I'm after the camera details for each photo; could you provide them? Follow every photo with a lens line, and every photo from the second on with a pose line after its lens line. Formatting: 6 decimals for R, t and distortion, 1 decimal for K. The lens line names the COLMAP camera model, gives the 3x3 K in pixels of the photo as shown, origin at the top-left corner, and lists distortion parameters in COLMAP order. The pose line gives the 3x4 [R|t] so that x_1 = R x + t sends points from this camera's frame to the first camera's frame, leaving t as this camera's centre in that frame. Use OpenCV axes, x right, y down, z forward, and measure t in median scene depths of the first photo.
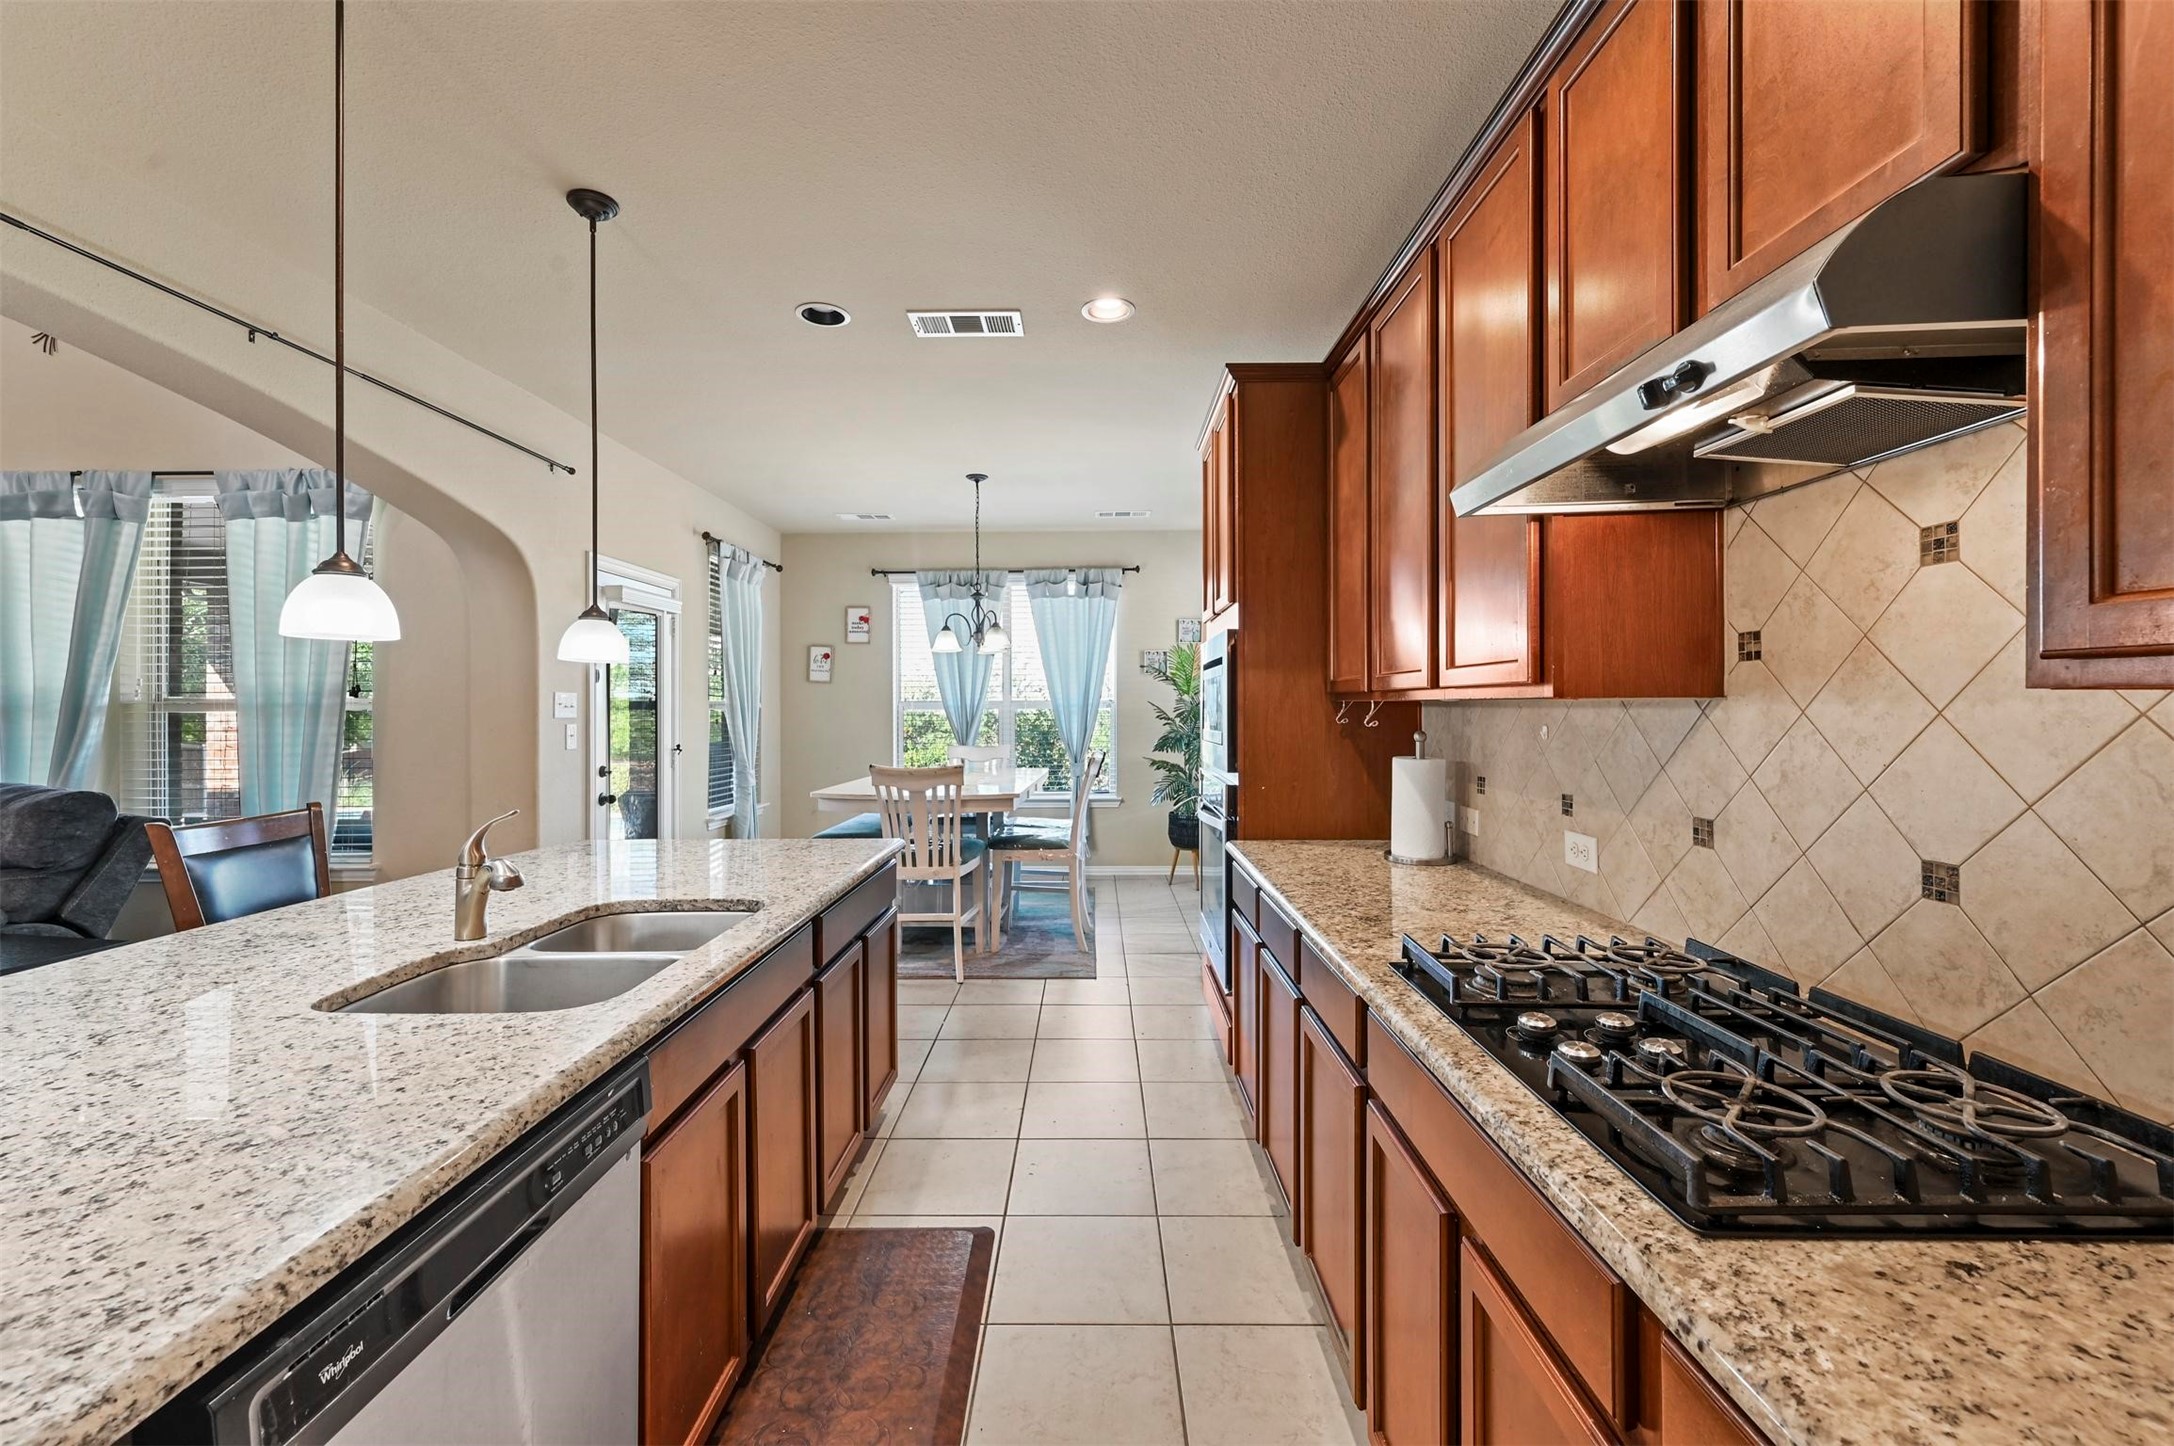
lens RADIAL K [[864.5, 0, 1080.4], [0, 864.5, 707.0], [0, 0, 1]] dist [-0.001614, 0.000919]
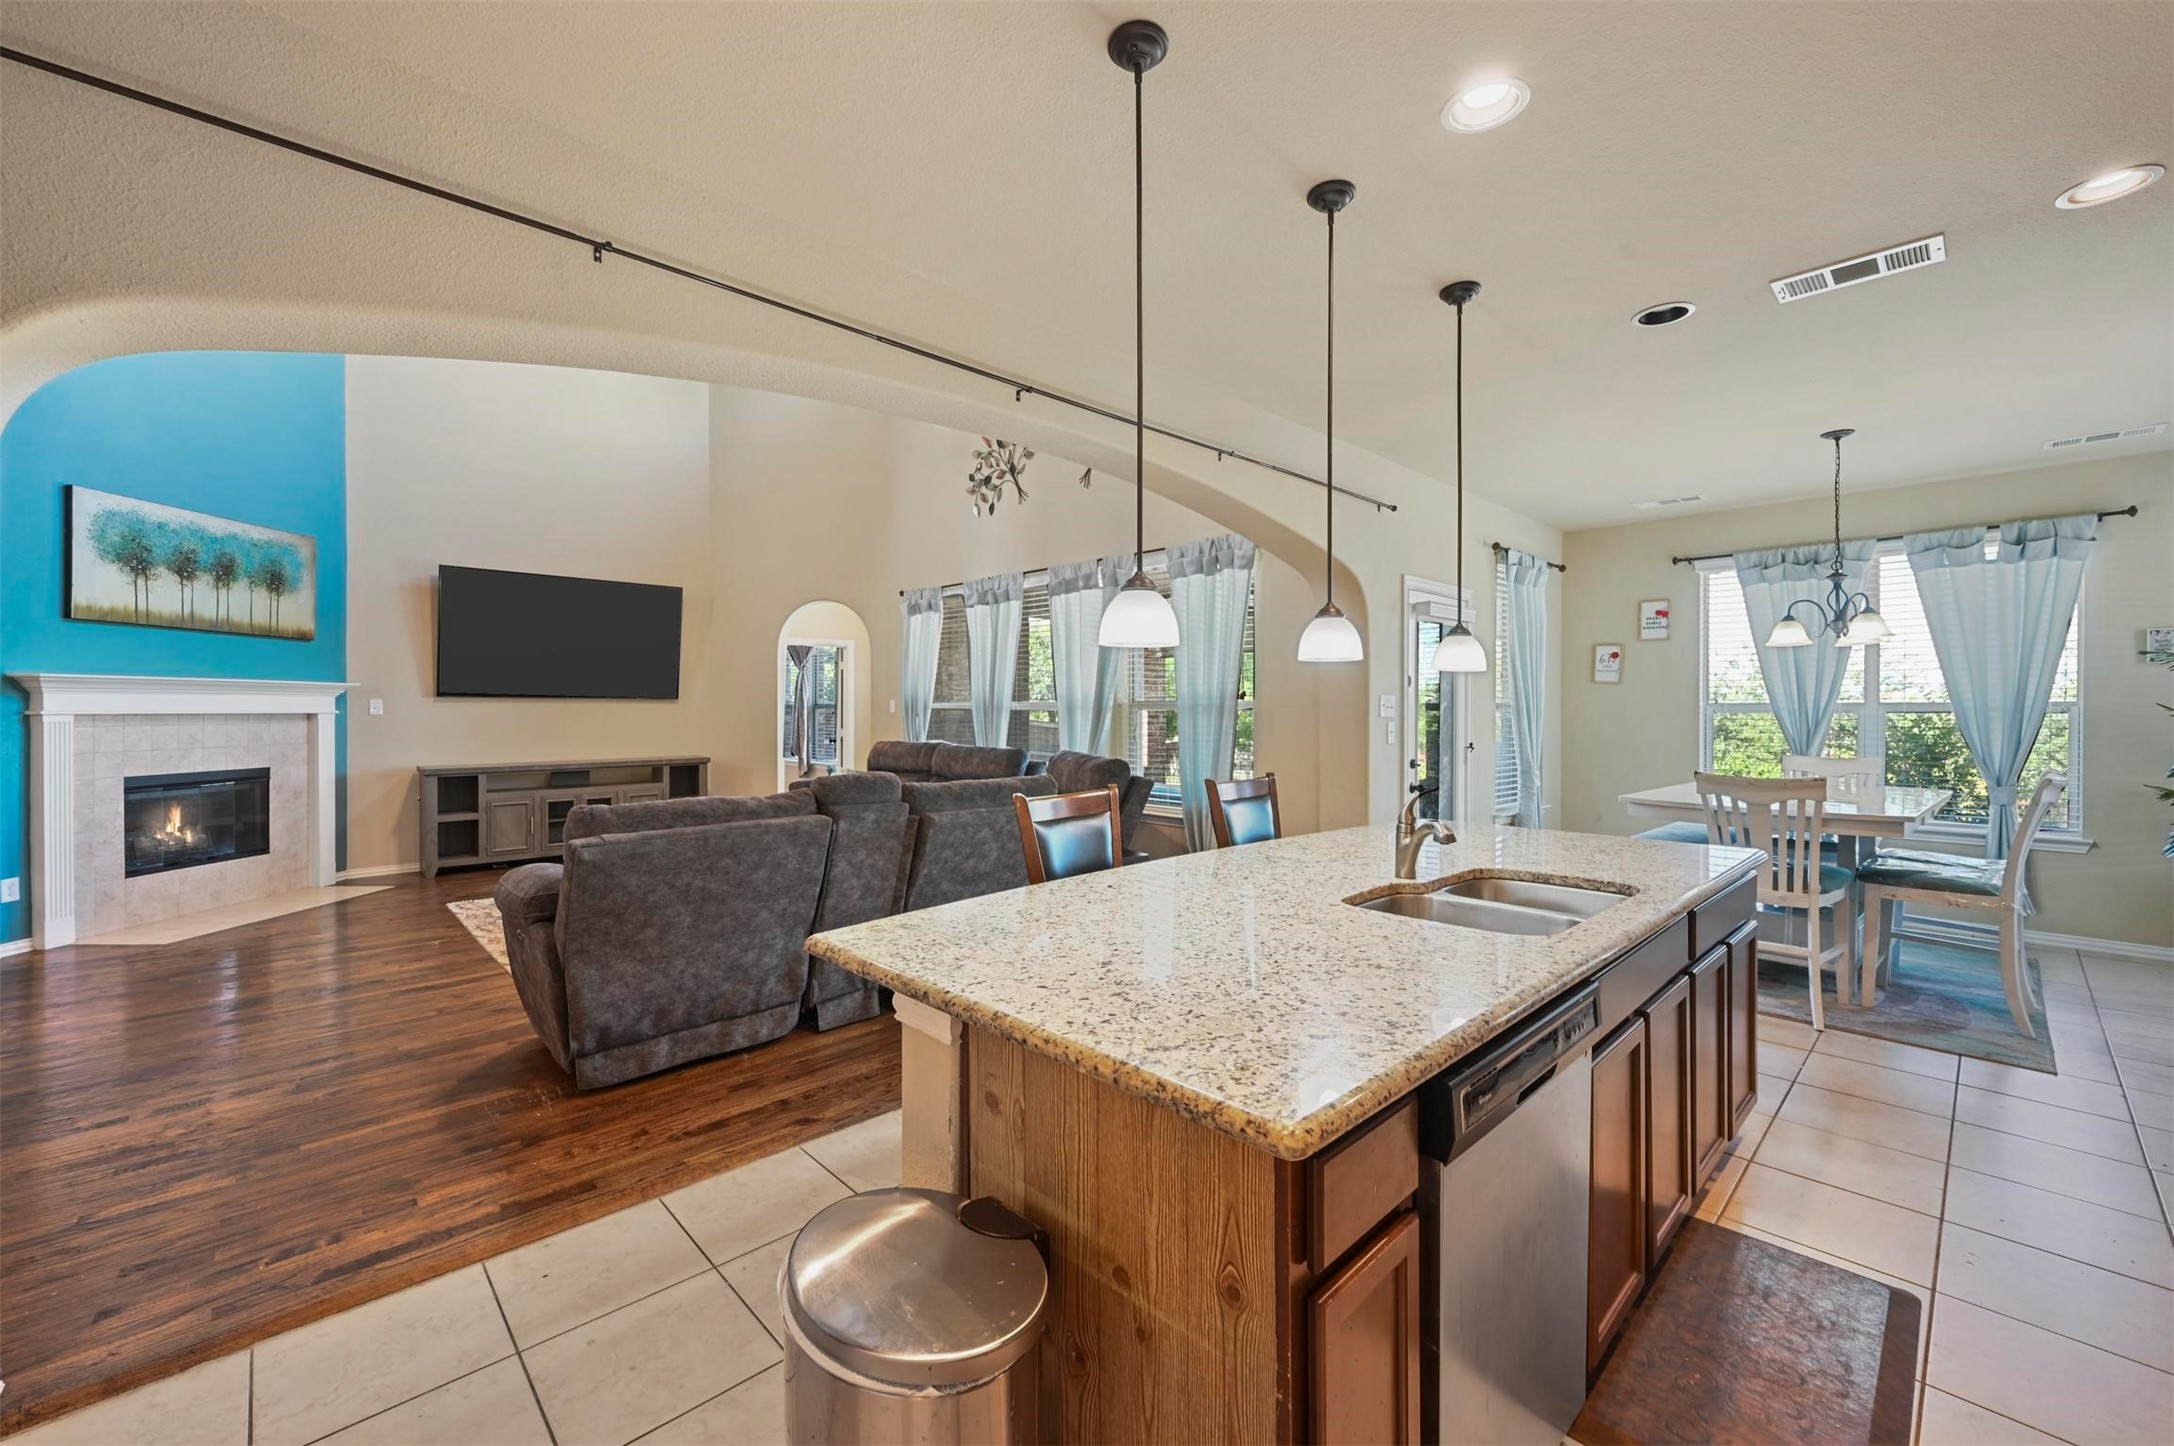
lens RADIAL K [[864.5, 0, 1083.5], [0, 864.5, 709.7], [0, 0, 1]] dist [-0.001614, 0.000919]
pose [[0.697086, 0.005843, -0.716964, -0.036632], [-0.005125, 0.999982, 0.003167, 0.001019], [0.716970, 0.001467, 0.697103, -0.131695]]
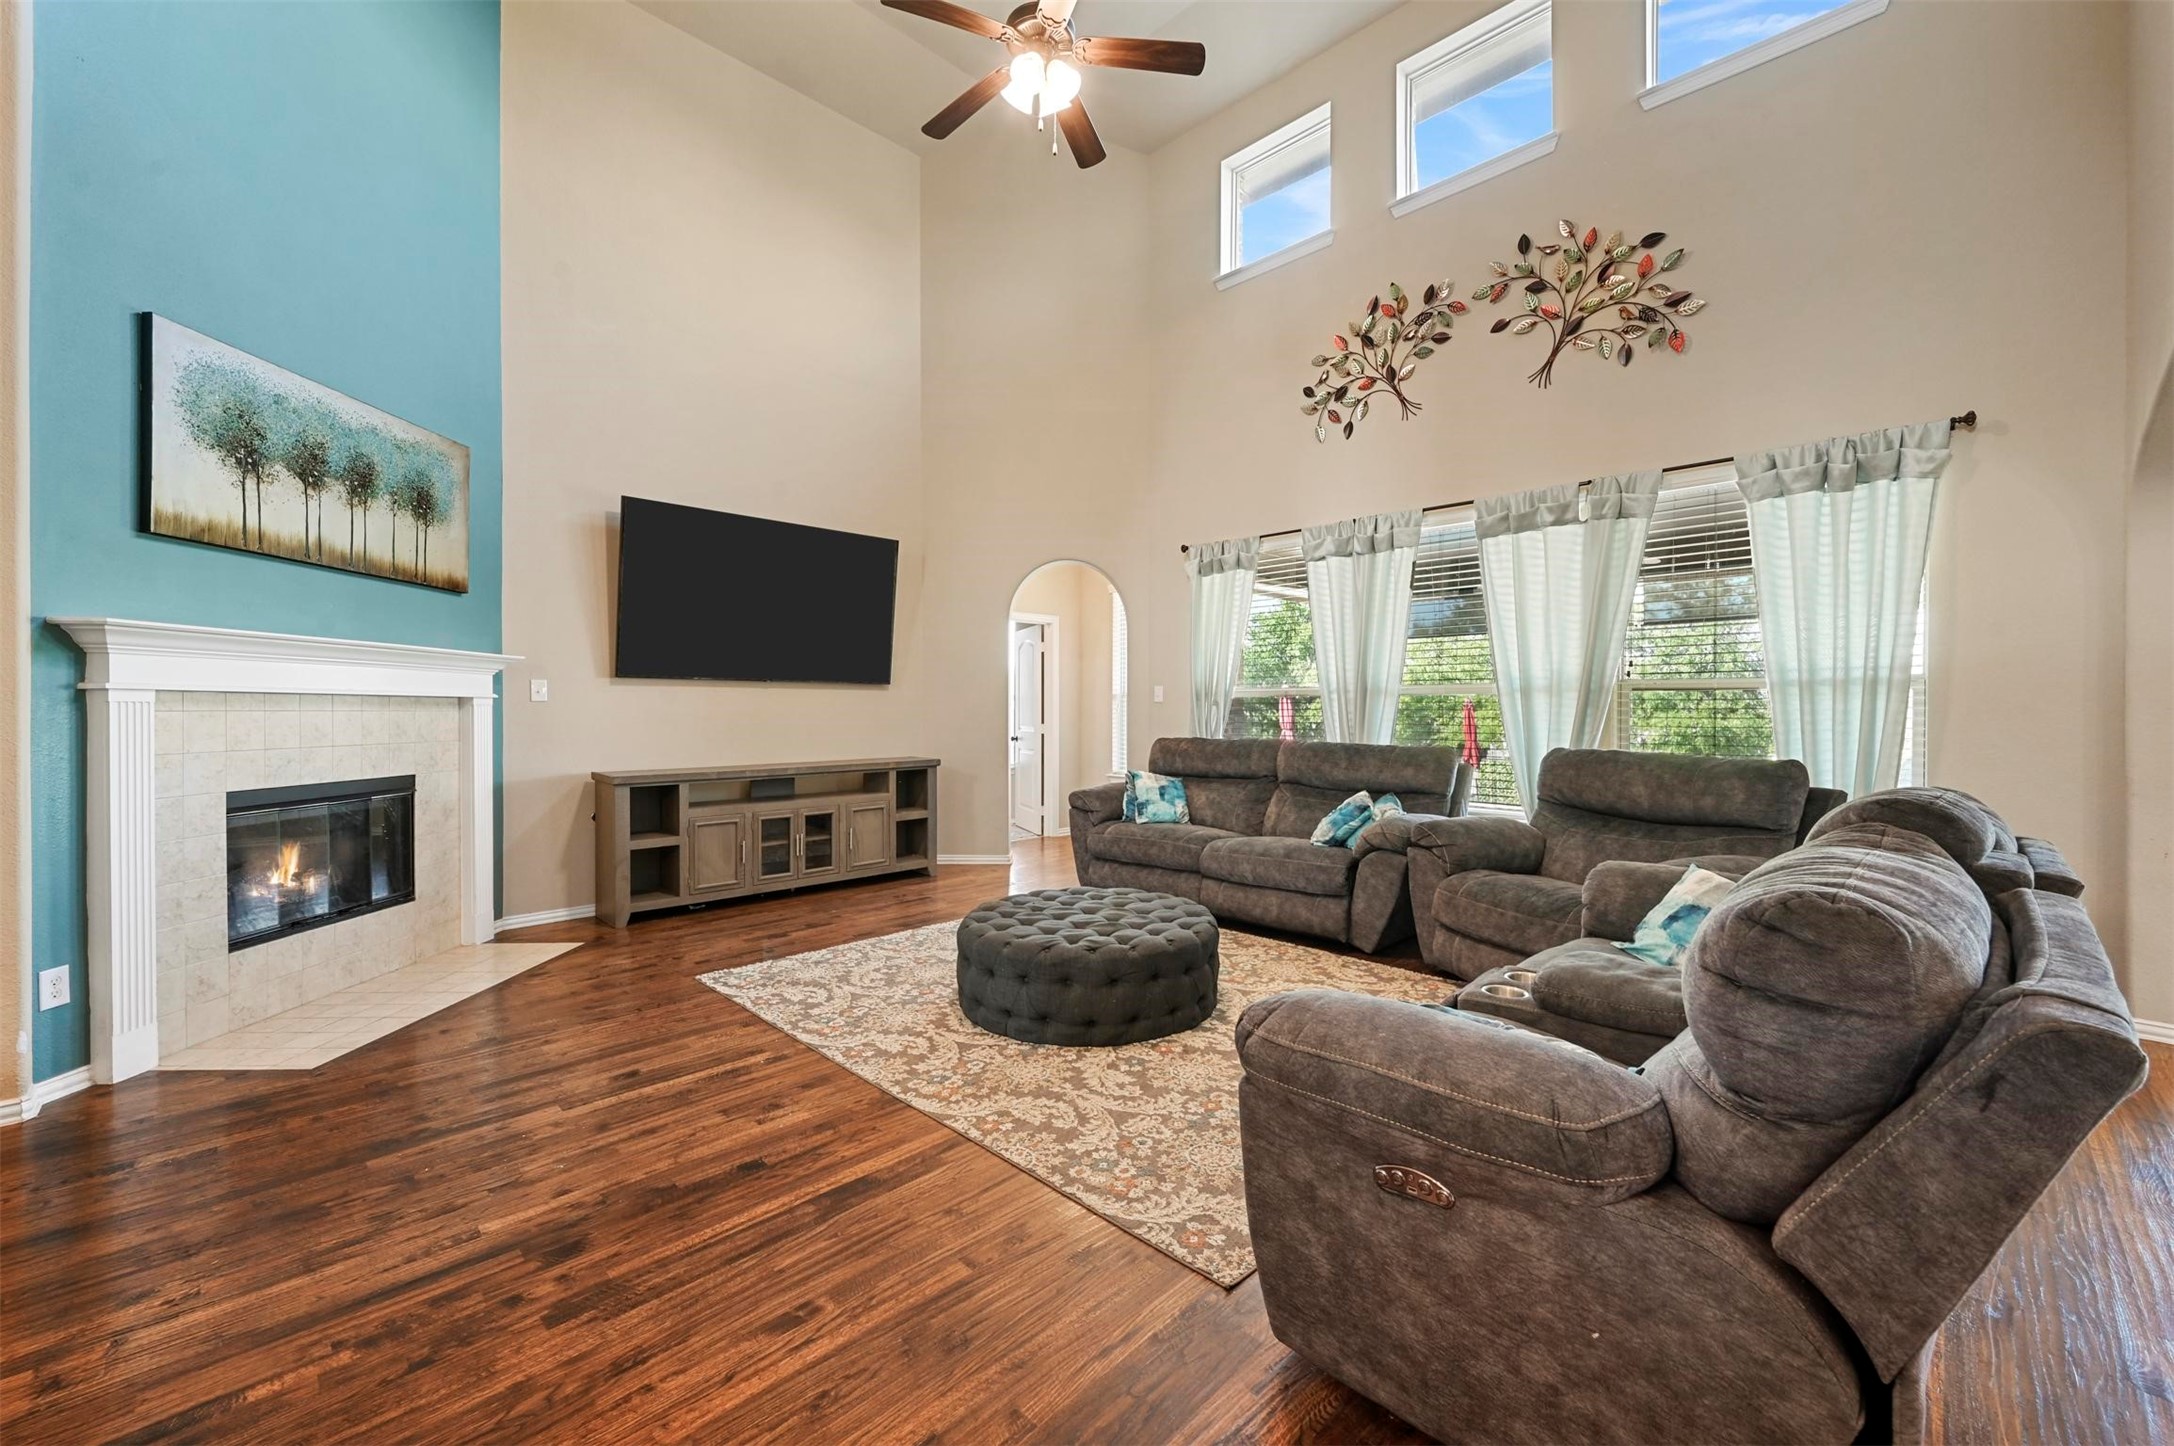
lens RADIAL K [[864.5, 0, 1096.2], [0, 864.5, 710.4], [0, 0, 1]] dist [-0.001614, 0.000919]
pose [[0.714179, 0.004814, -0.699947, -0.812678], [-0.004866, 0.999986, 0.001912, 0.031289], [0.699947, 0.002041, 0.714192, -0.268482]]
